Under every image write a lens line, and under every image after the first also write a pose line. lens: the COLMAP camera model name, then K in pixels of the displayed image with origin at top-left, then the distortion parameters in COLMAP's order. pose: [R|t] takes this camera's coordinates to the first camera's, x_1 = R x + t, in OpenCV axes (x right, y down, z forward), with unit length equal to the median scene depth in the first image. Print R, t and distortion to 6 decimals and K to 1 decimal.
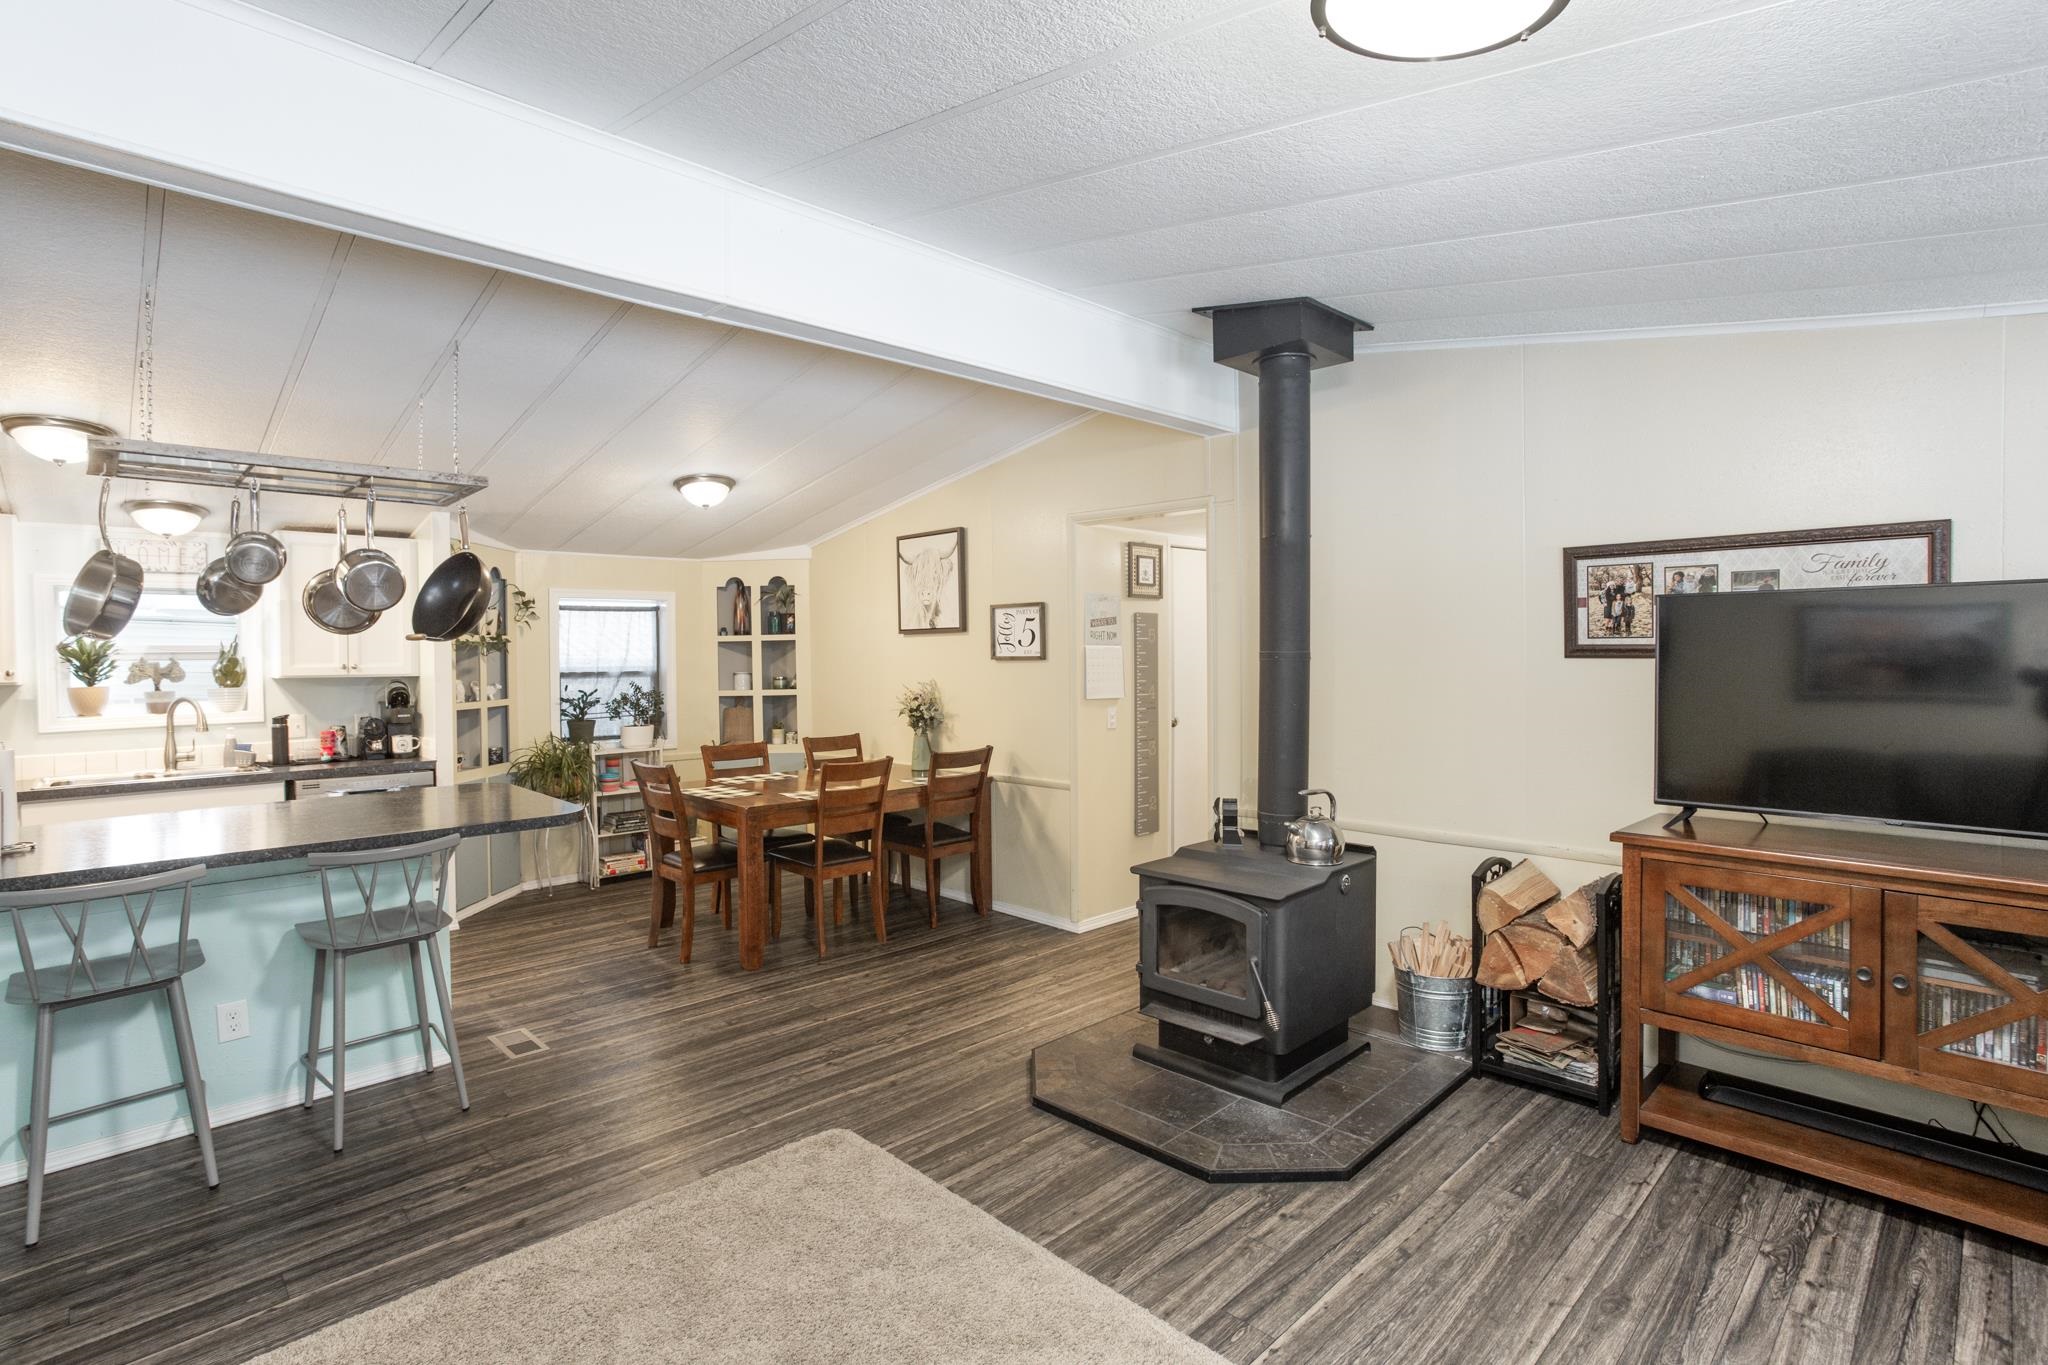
lens RADIAL K [[990.8, 0, 1025.6], [0, 990.8, 664.0], [0, 0, 1]] dist [-0.048144, 0.025844]
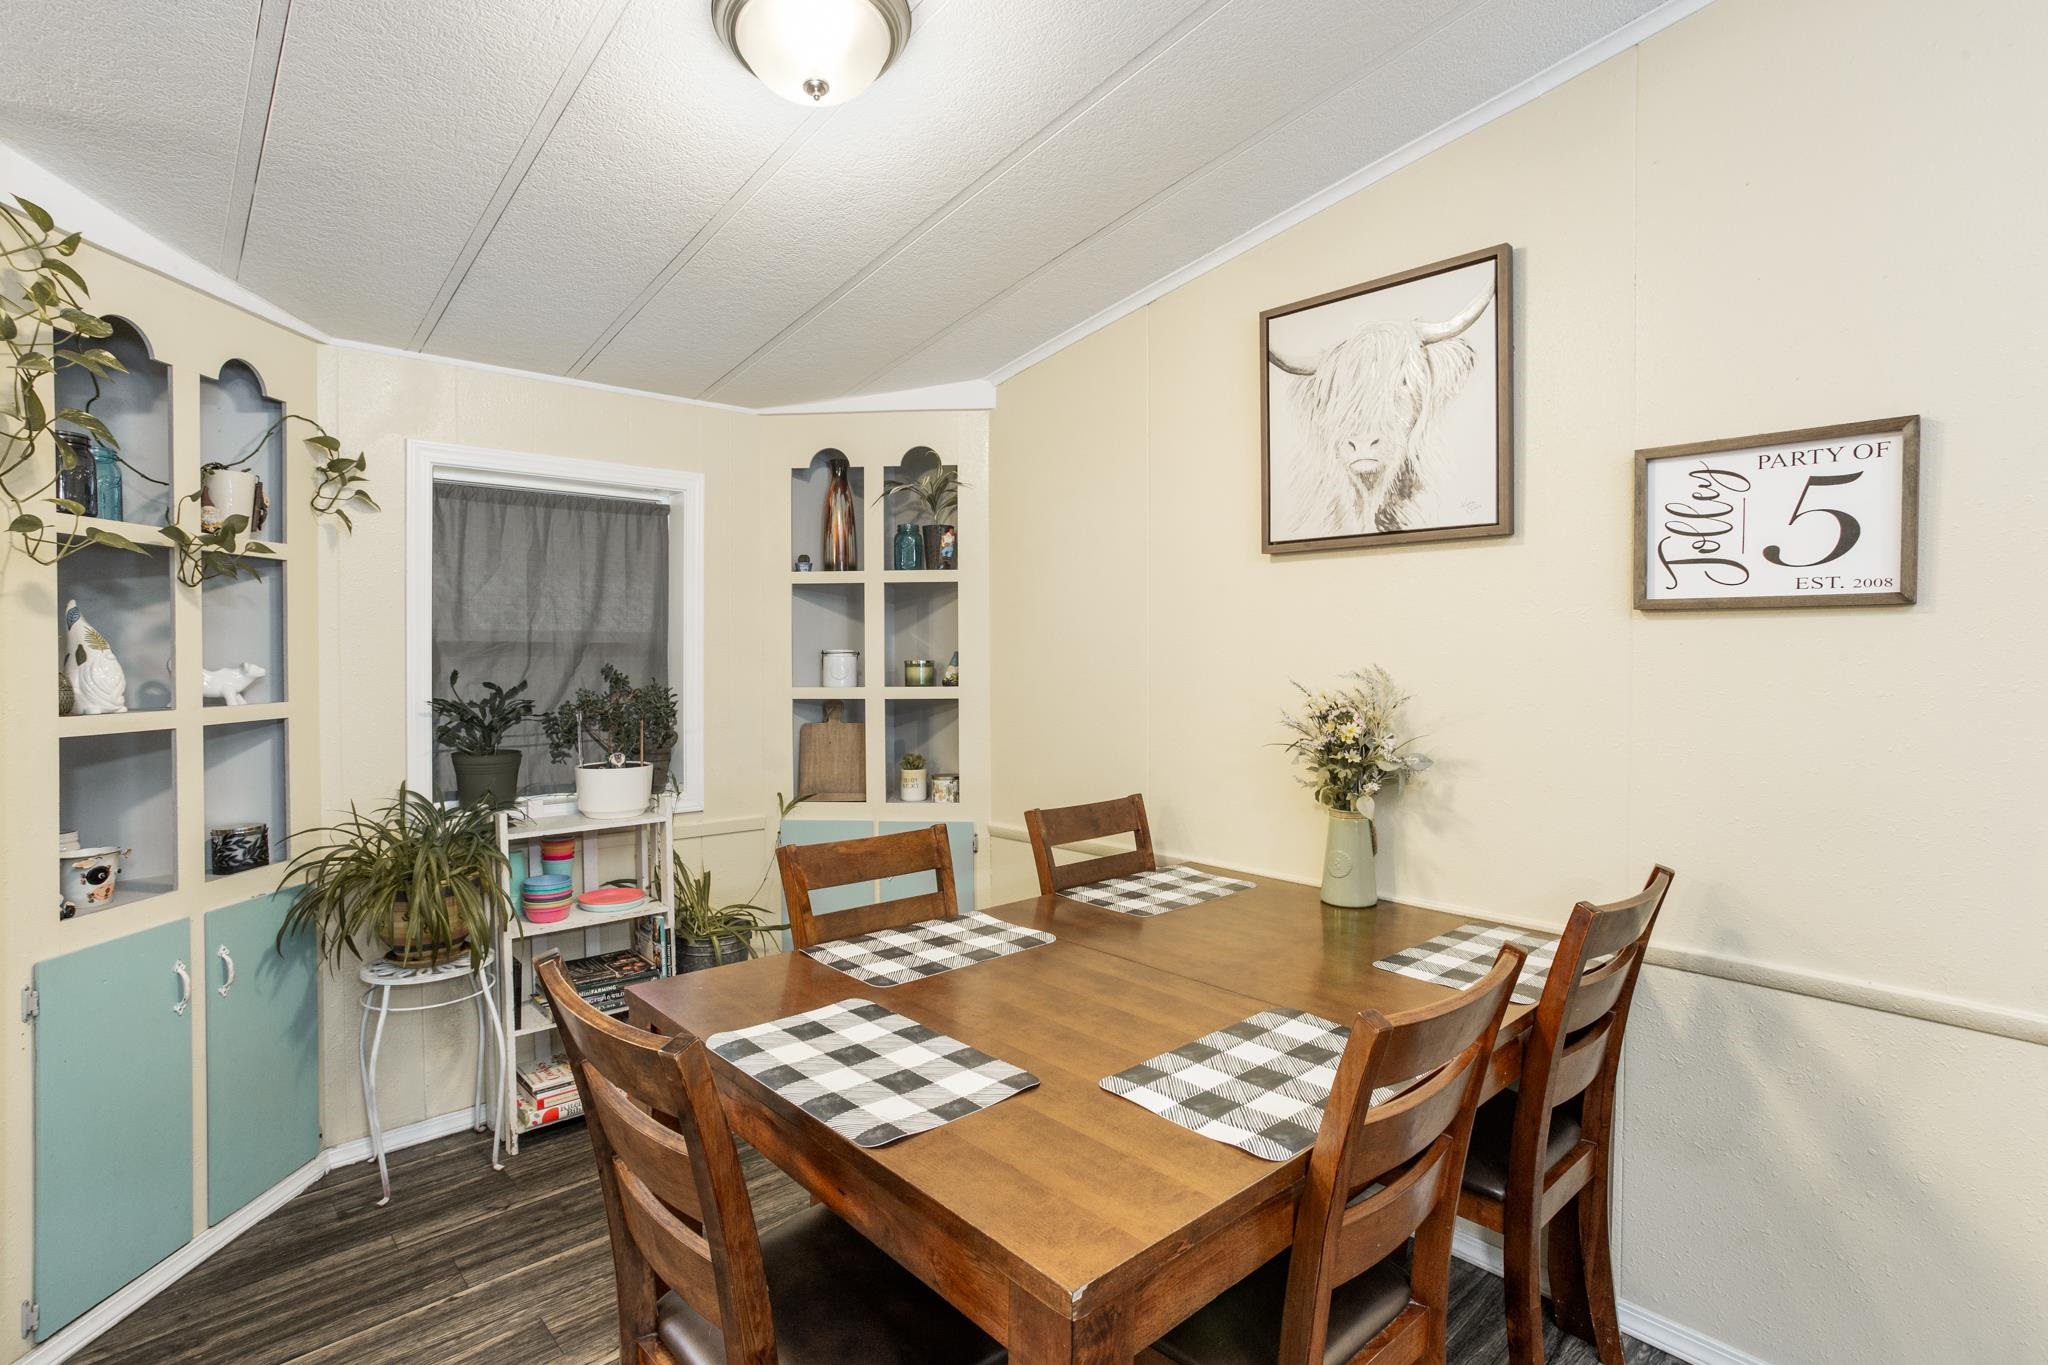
lens RADIAL K [[990.8, 0, 1025.6], [0, 990.8, 664.0], [0, 0, 1]] dist [-0.048144, 0.025844]
pose [[0.999713, 0.013769, -0.019588, -0.216074], [-0.013701, 0.999900, 0.003590, 0.014275], [0.019635, -0.003321, 0.999802, 0.599910]]
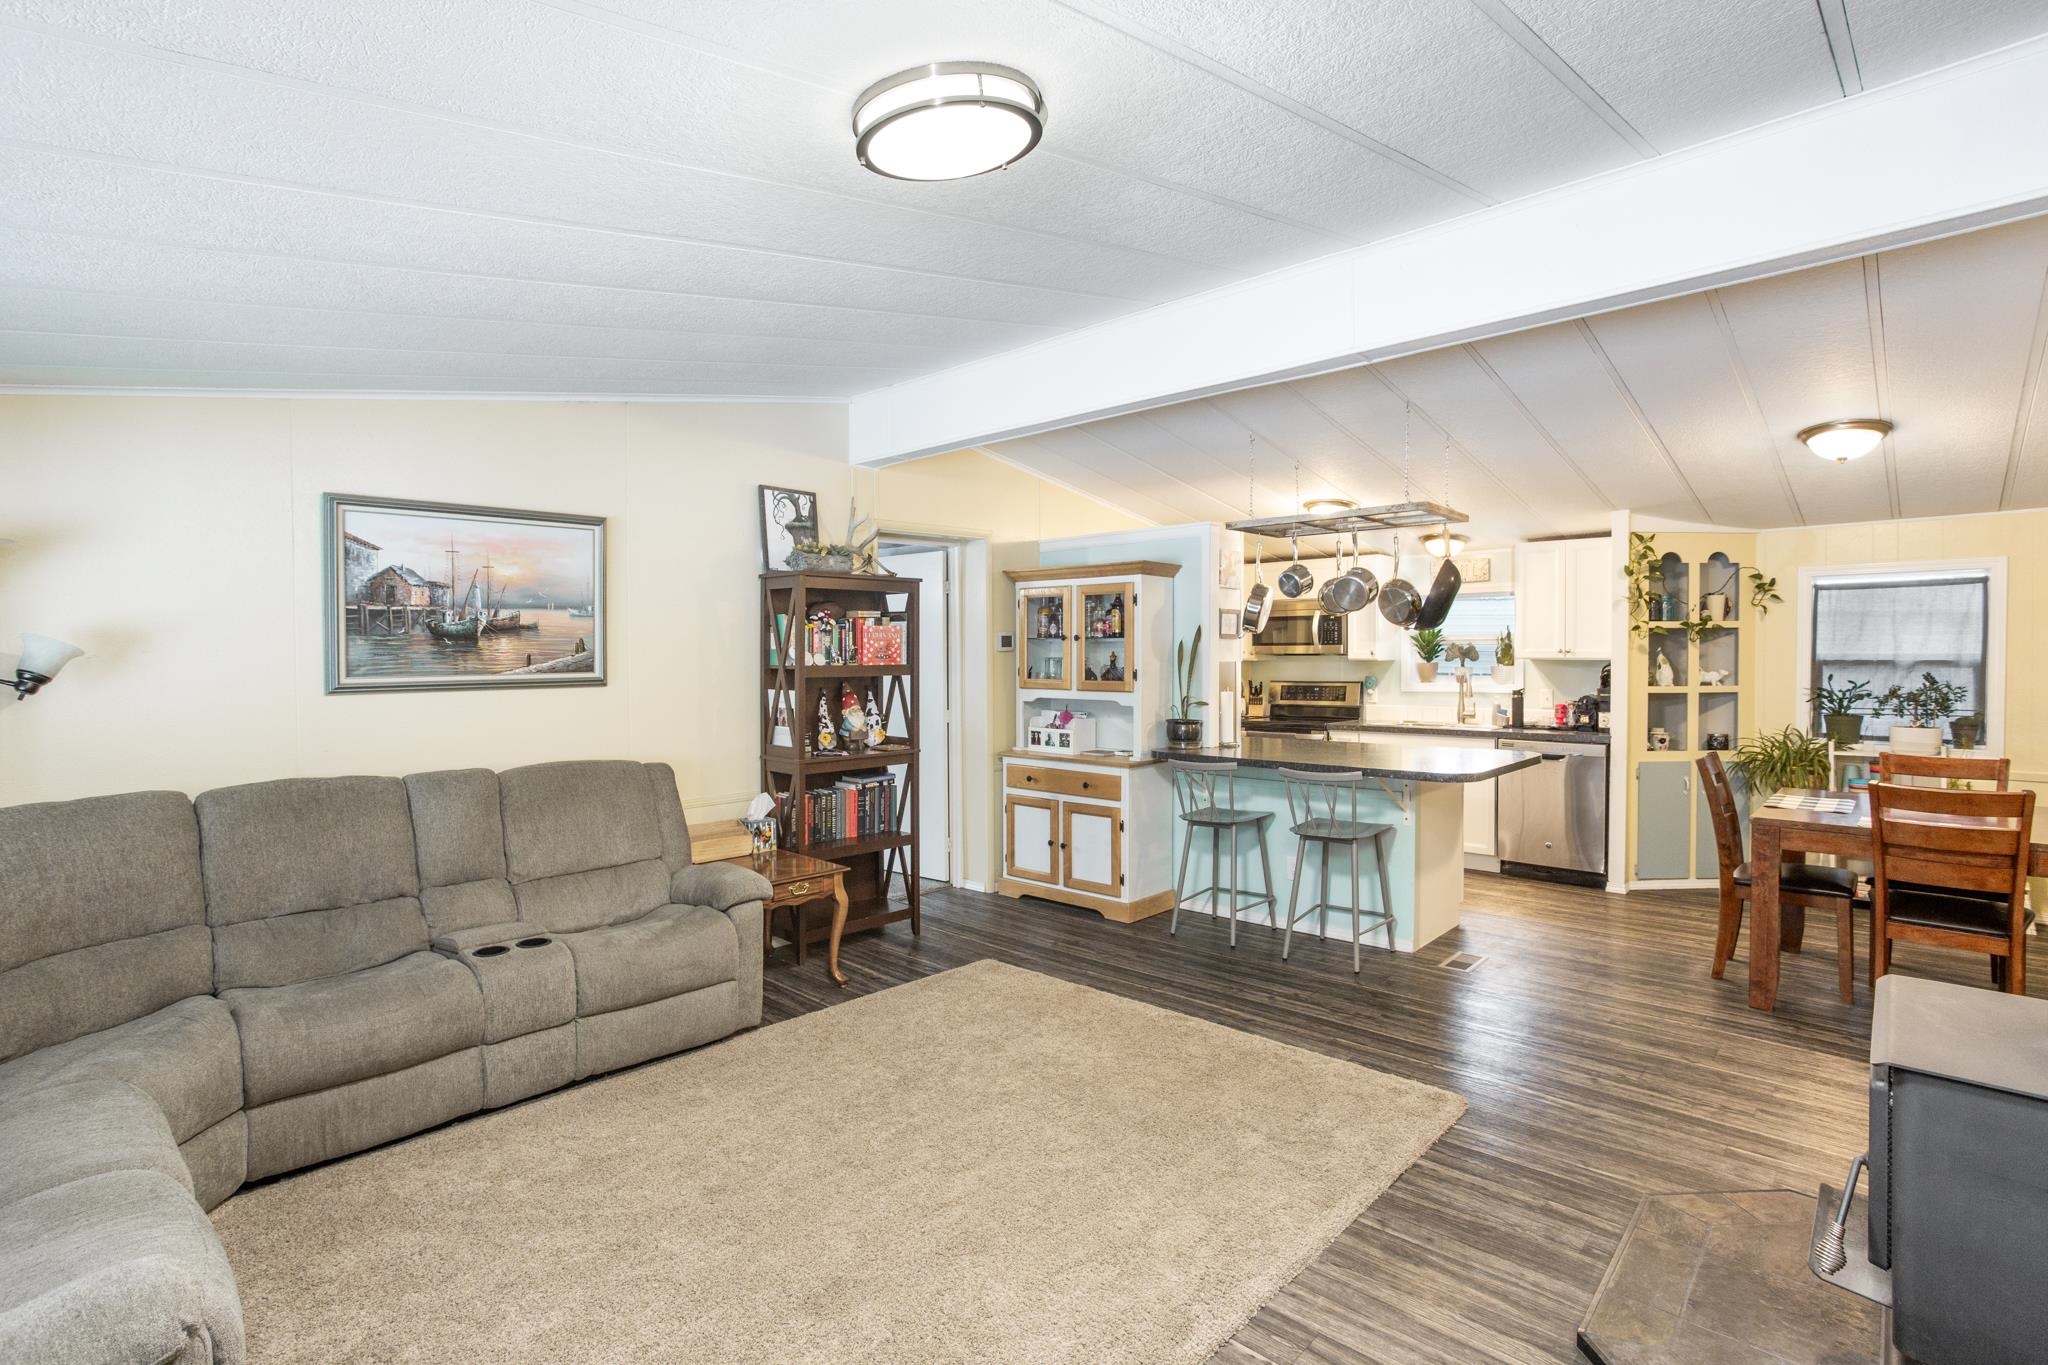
lens RADIAL K [[983.9, 0, 1023.2], [0, 983.9, 669.2], [0, 0, 1]] dist [0.000234, 0.000087]
pose [[0.052621, 0.026835, -0.998254, 0.401812], [-0.006303, 0.999628, 0.026540, -0.002255], [0.998595, 0.004896, 0.052771, 0.235699]]
